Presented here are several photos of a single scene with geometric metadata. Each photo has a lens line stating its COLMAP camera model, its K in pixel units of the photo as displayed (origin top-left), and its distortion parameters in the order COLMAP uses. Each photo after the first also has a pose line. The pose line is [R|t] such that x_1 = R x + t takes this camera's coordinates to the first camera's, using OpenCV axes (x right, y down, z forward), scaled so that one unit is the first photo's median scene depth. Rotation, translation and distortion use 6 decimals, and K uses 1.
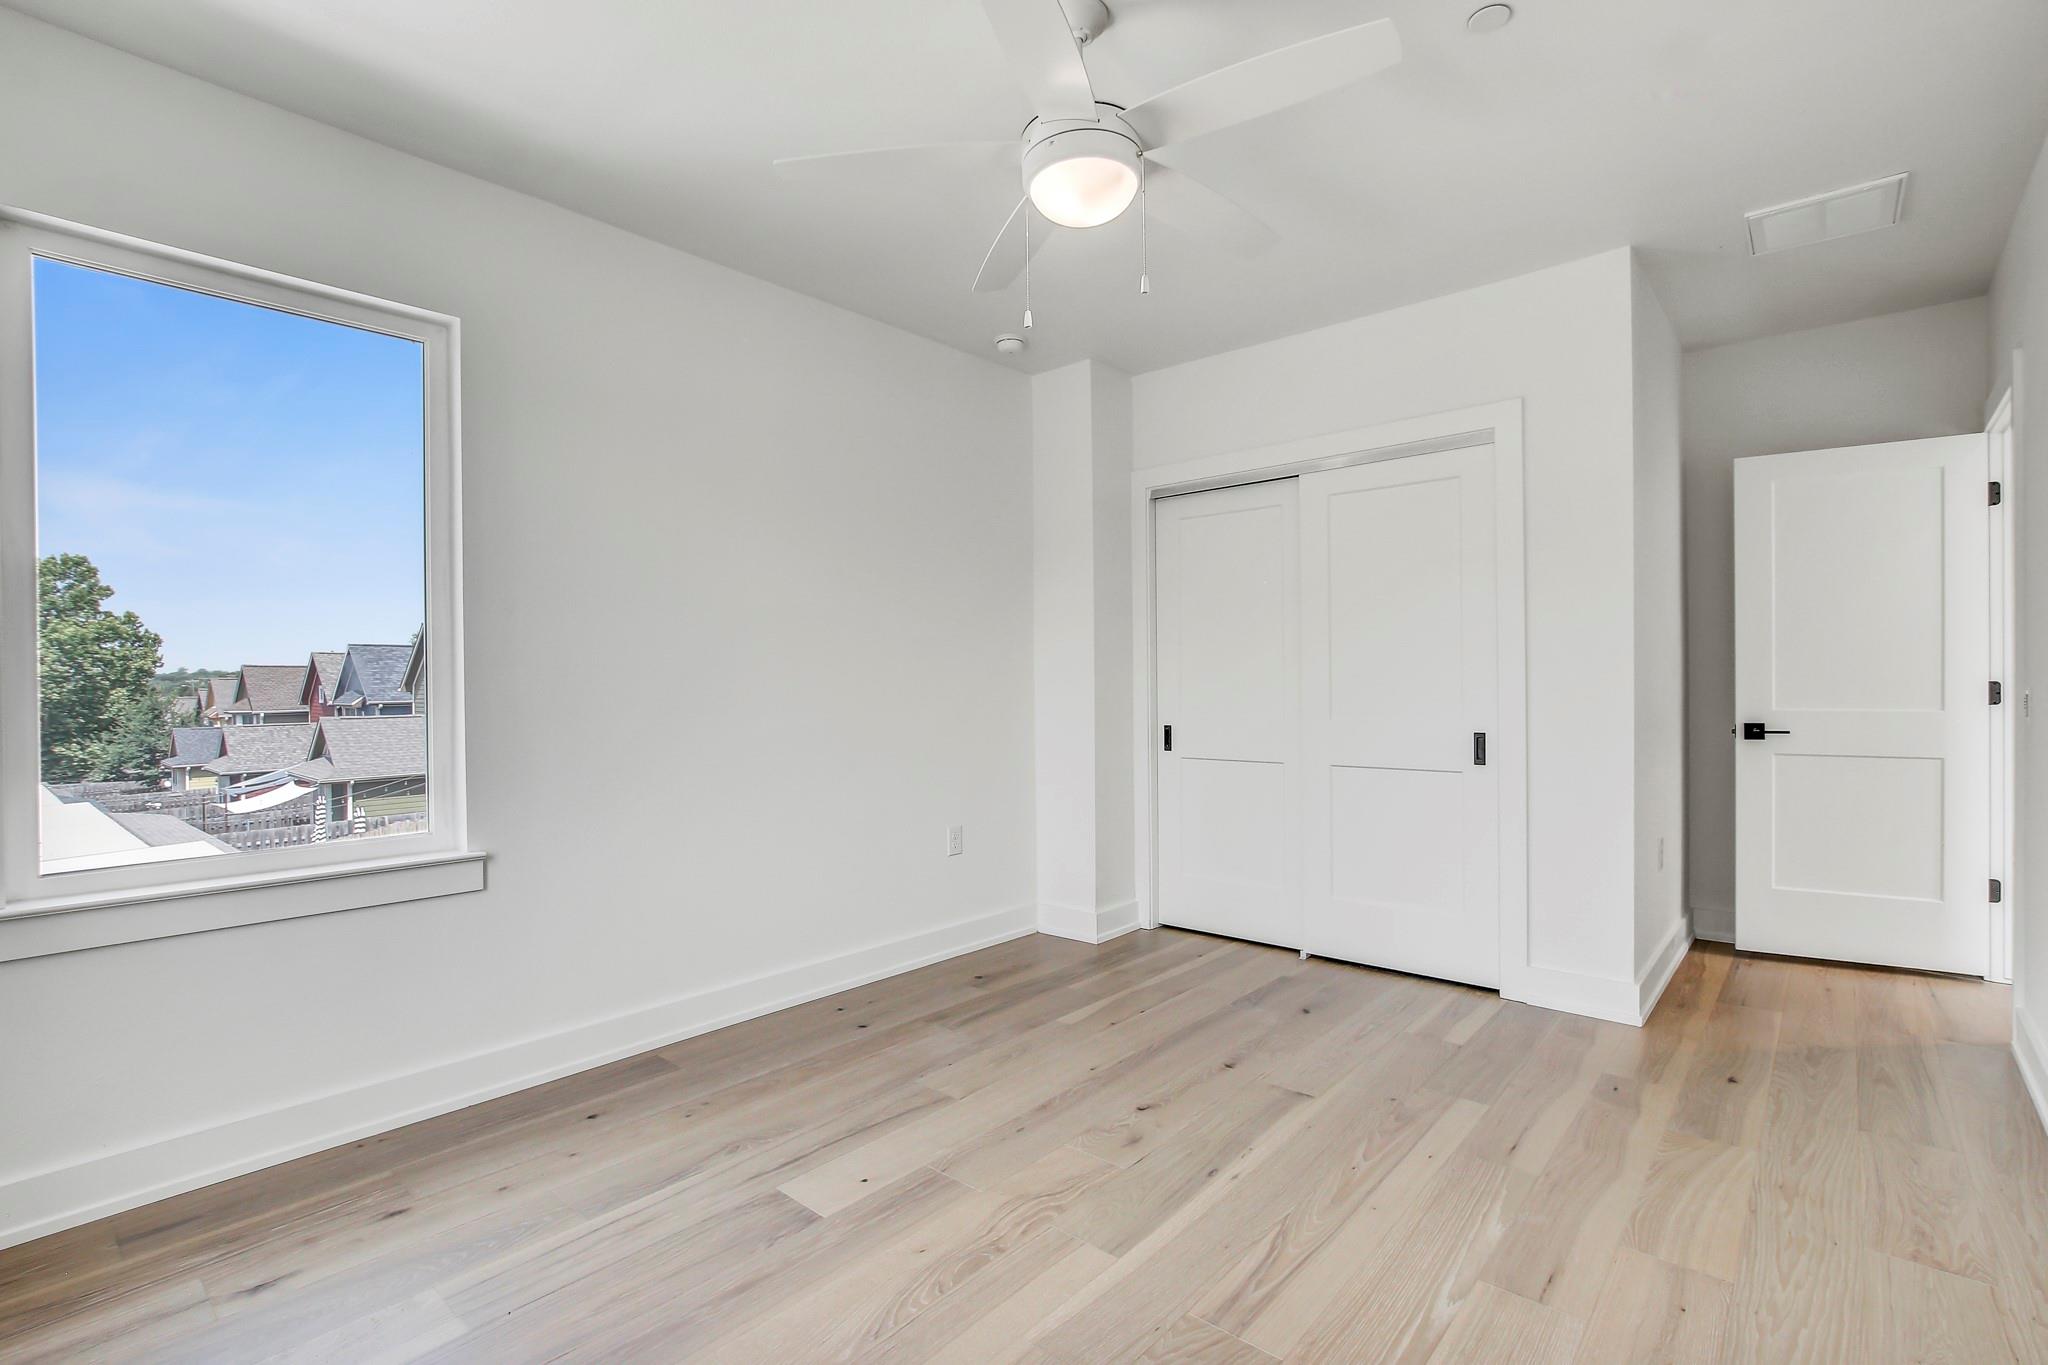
lens RADIAL K [[943.3, 0, 1018.0], [0, 943.3, 684.5], [0, 0, 1]] dist [-0.021100, 0.004377]
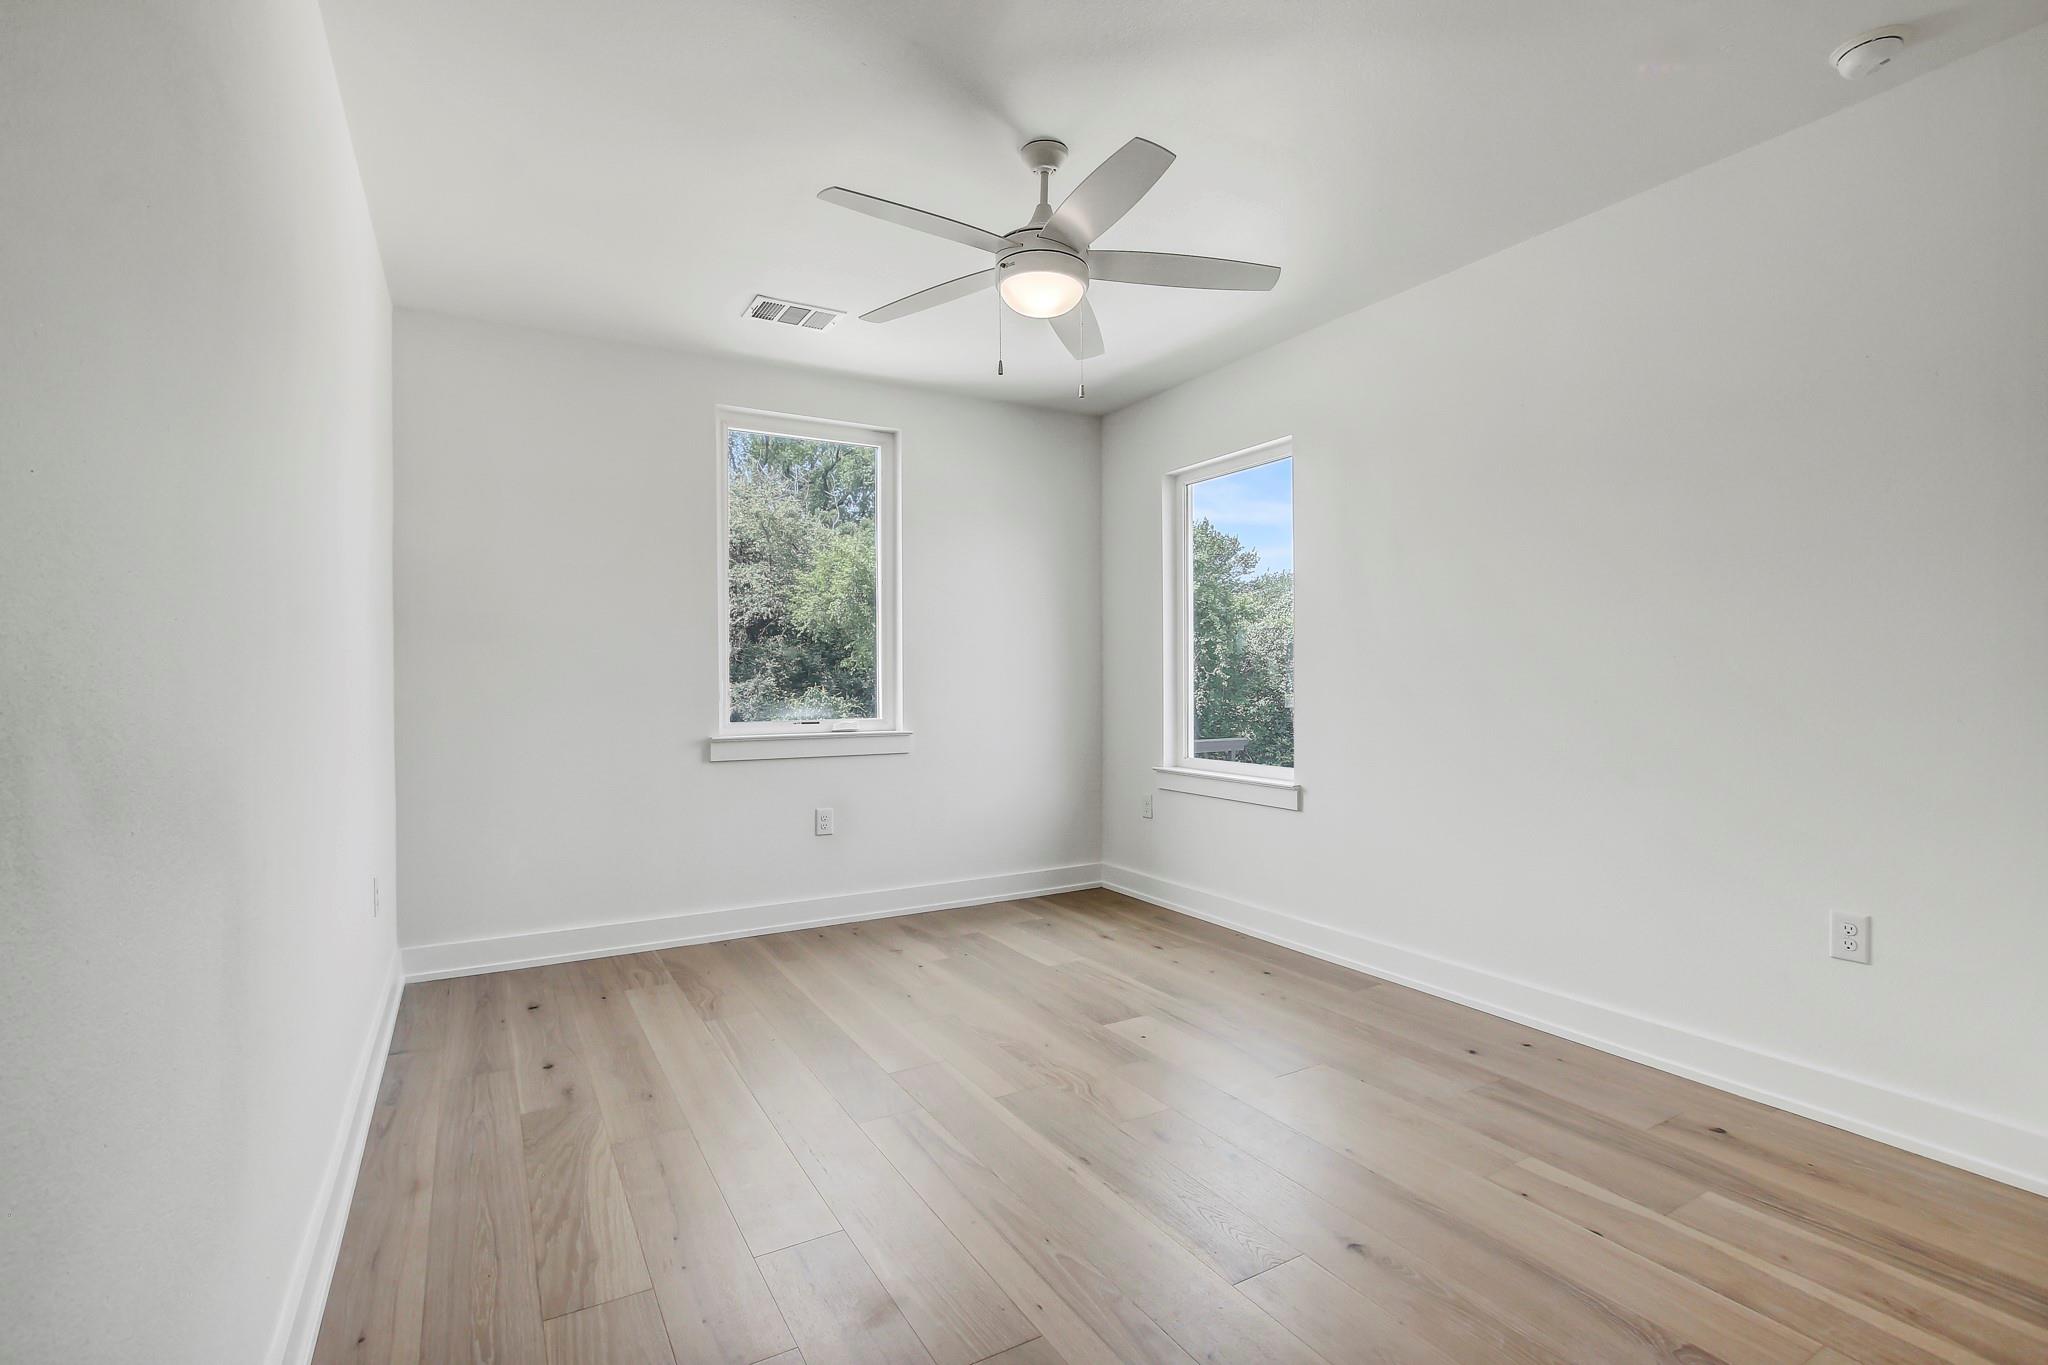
lens RADIAL K [[943.3, 0, 1033.6], [0, 943.3, 678.0], [0, 0, 1]] dist [-0.021100, 0.004377]
pose [[-0.310035, 0.006836, -0.950701, 0.937703], [0.004741, 0.999973, 0.005644, -0.005601], [0.950713, -0.002757, -0.310059, 0.999298]]
